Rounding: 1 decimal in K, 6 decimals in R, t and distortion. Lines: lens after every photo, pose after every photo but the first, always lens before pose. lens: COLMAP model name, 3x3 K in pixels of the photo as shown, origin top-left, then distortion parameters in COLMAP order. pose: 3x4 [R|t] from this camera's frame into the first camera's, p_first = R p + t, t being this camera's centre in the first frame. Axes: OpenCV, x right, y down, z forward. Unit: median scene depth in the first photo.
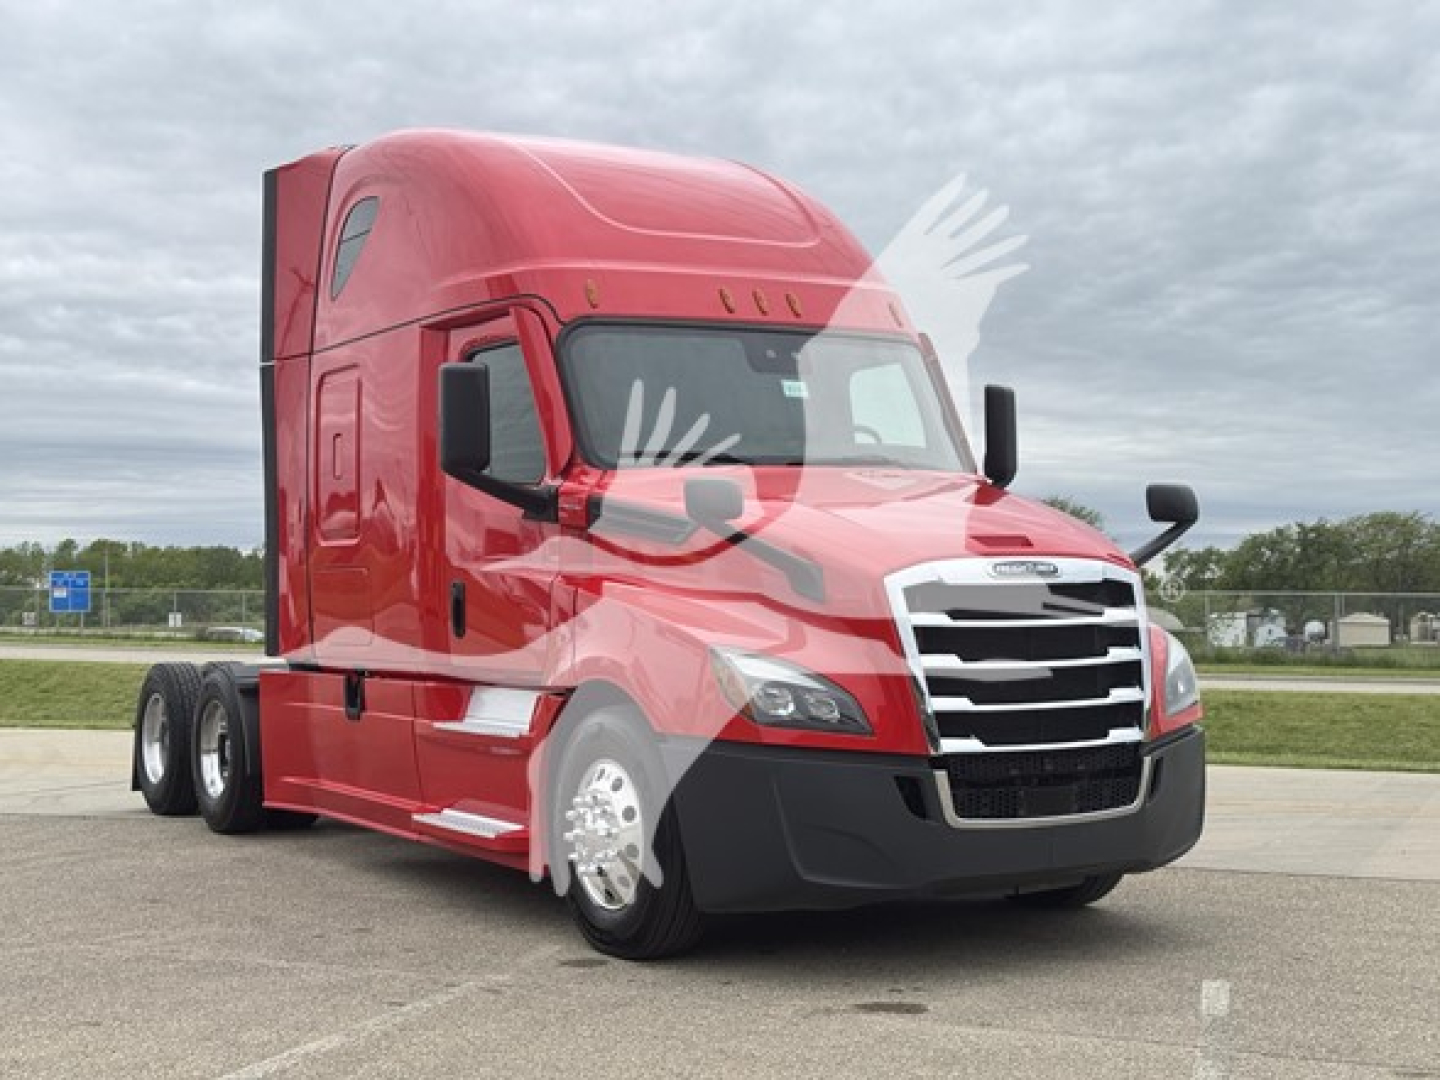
lens RADIAL K [[1990.4, 0, 778.5], [0, 1990.4, 539.7], [0, 0, 1]] dist [0.075895, -0.155139]
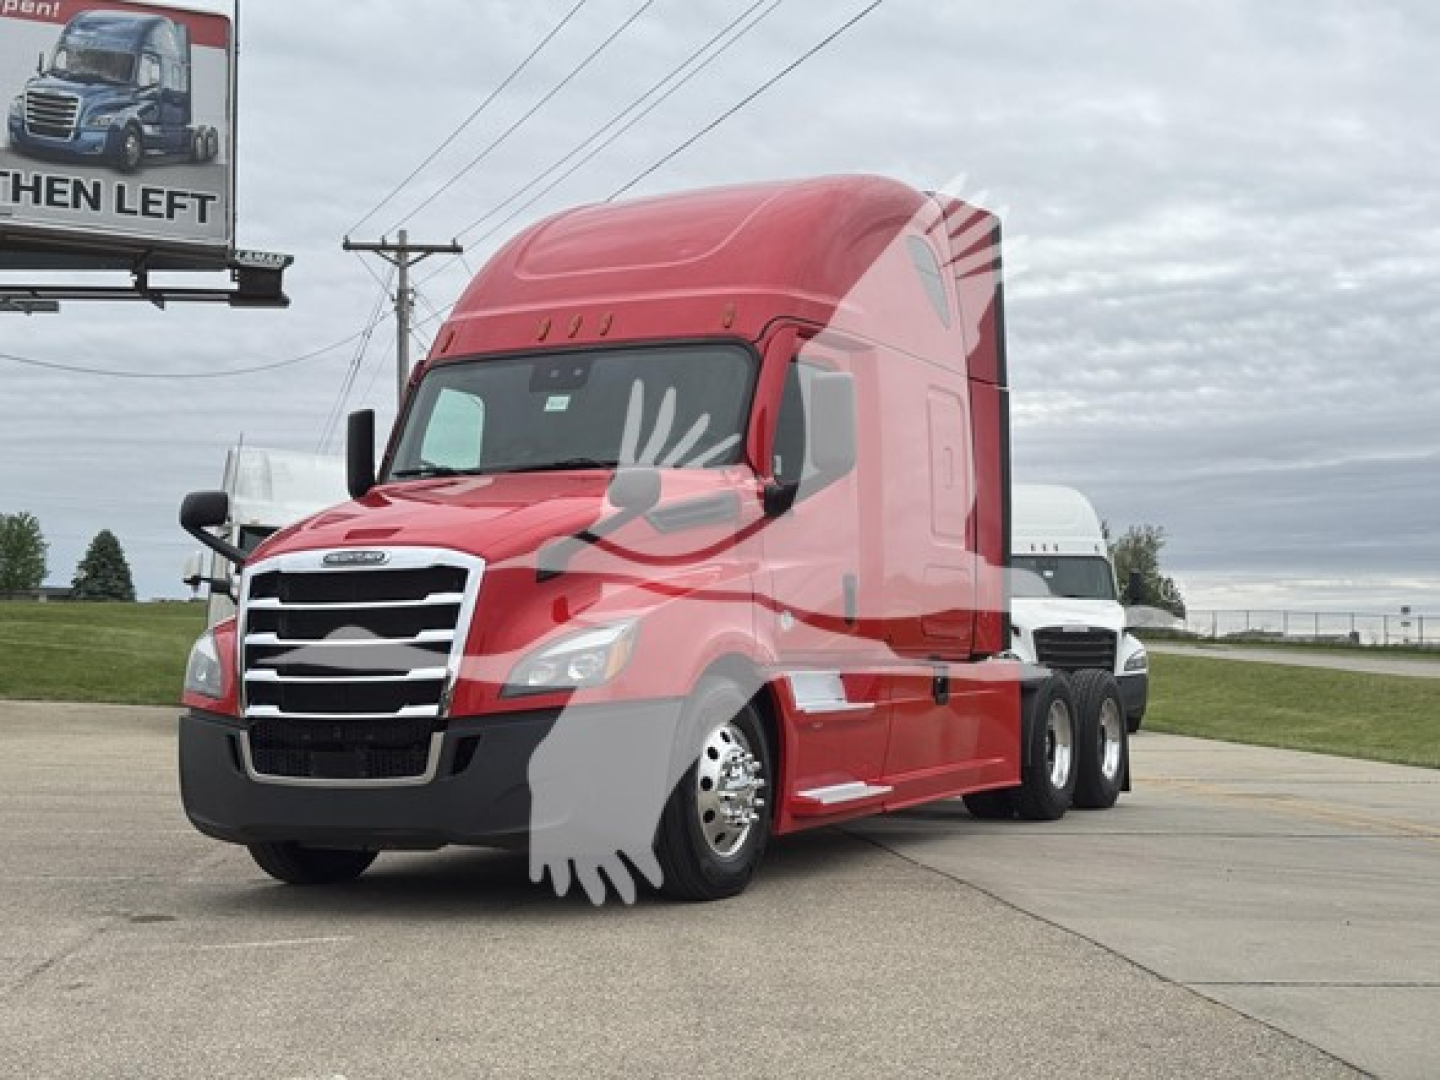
lens RADIAL K [[1990.4, 0, 778.5], [0, 1990.4, 539.7], [0, 0, 1]] dist [0.075895, -0.155139]
pose [[0.529708, -0.039508, -0.847260, 1.148522], [0.021750, 0.999219, -0.032996, 0.044845], [0.847901, -0.000949, 0.530153, 0.587078]]
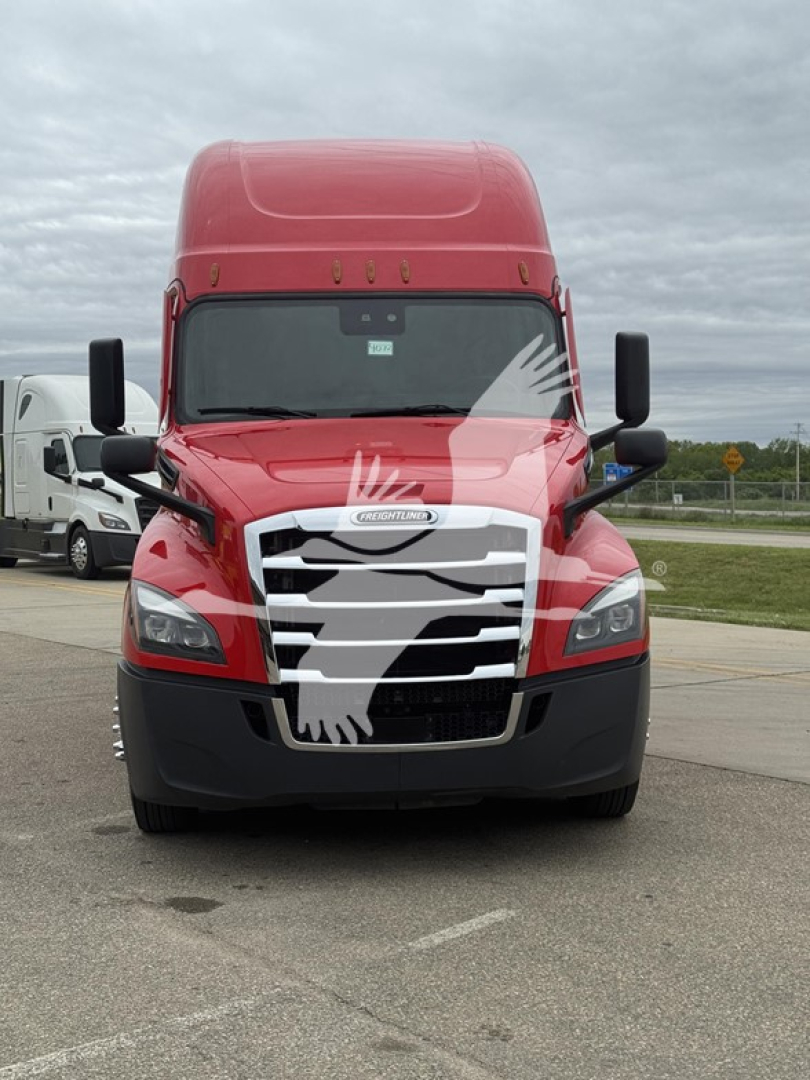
lens RADIAL K [[1492.8, 0, 406.7], [0, 1492.8, 560.2], [0, 0, 1]] dist [0.075895, -0.155139]
pose [[0.867433, 0.023732, -0.496987, 0.515715], [0.018130, 0.996691, 0.079237, -0.024693], [0.497223, -0.077743, 0.864132, 0.286363]]
